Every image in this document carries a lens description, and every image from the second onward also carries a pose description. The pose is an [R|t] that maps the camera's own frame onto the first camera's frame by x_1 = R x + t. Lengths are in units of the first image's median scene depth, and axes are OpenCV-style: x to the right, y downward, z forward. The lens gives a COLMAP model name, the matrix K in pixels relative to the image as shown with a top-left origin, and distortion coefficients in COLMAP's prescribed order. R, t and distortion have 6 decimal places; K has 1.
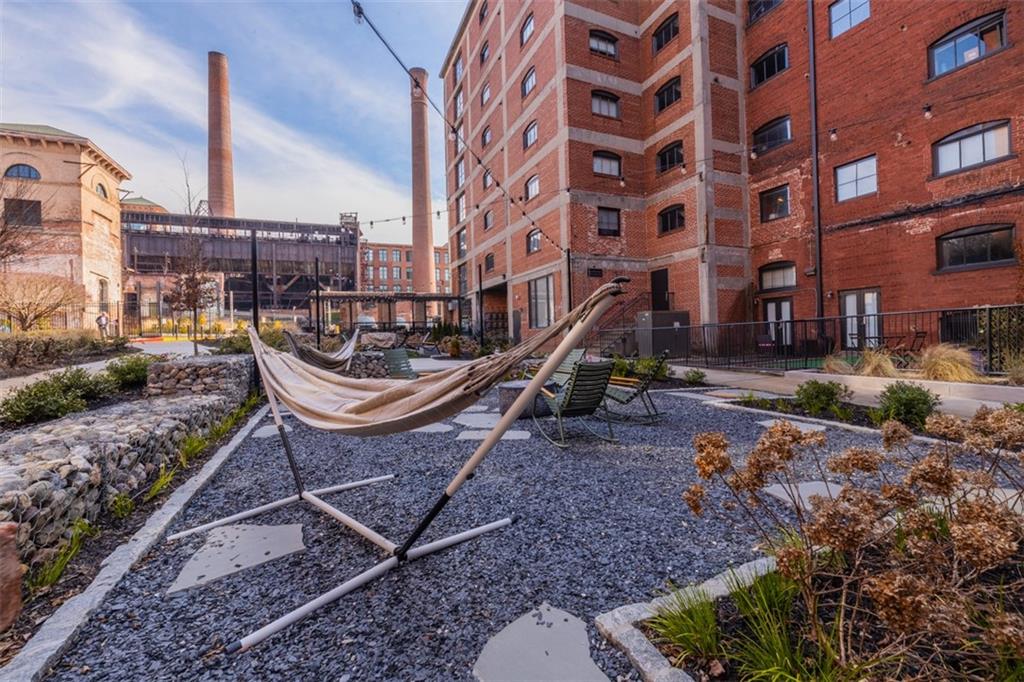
lens RADIAL K [[430.4, 0, 518.6], [0, 430.4, 332.1], [0, 0, 1]] dist [-0.000796, -0.000332]
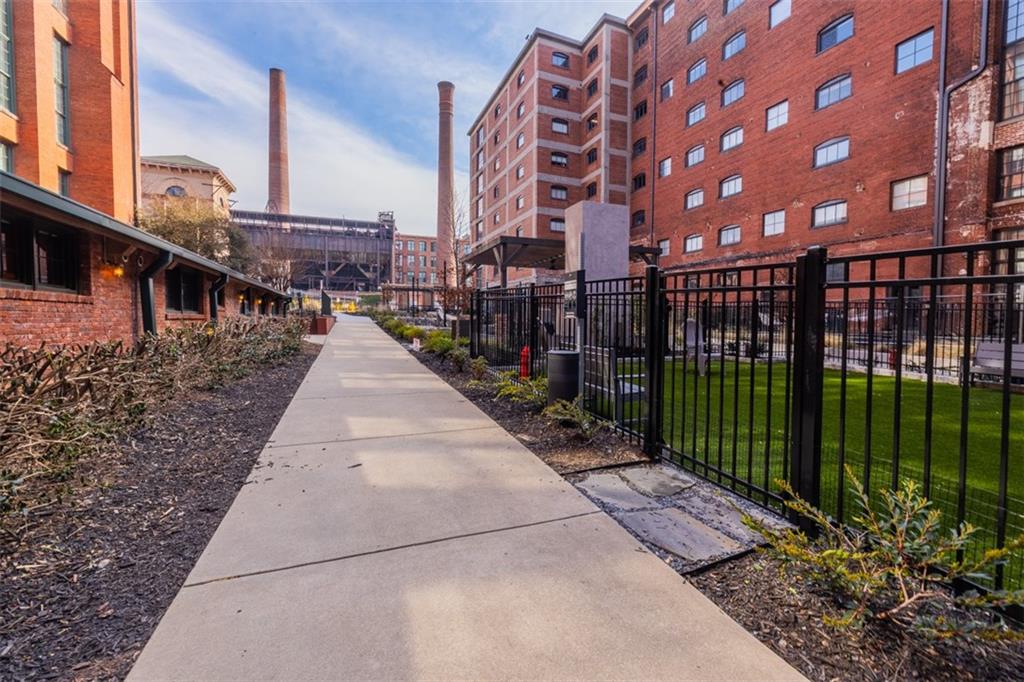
lens RADIAL K [[429.4, 0, 520.0], [0, 429.4, 335.3], [0, 0, 1]] dist [-0.000112, 0.000156]
pose [[0.998893, 0.036813, -0.029277, 0.053390], [-0.035508, 0.998405, 0.043897, 0.003044], [0.030846, -0.042809, 0.998607, -0.420096]]
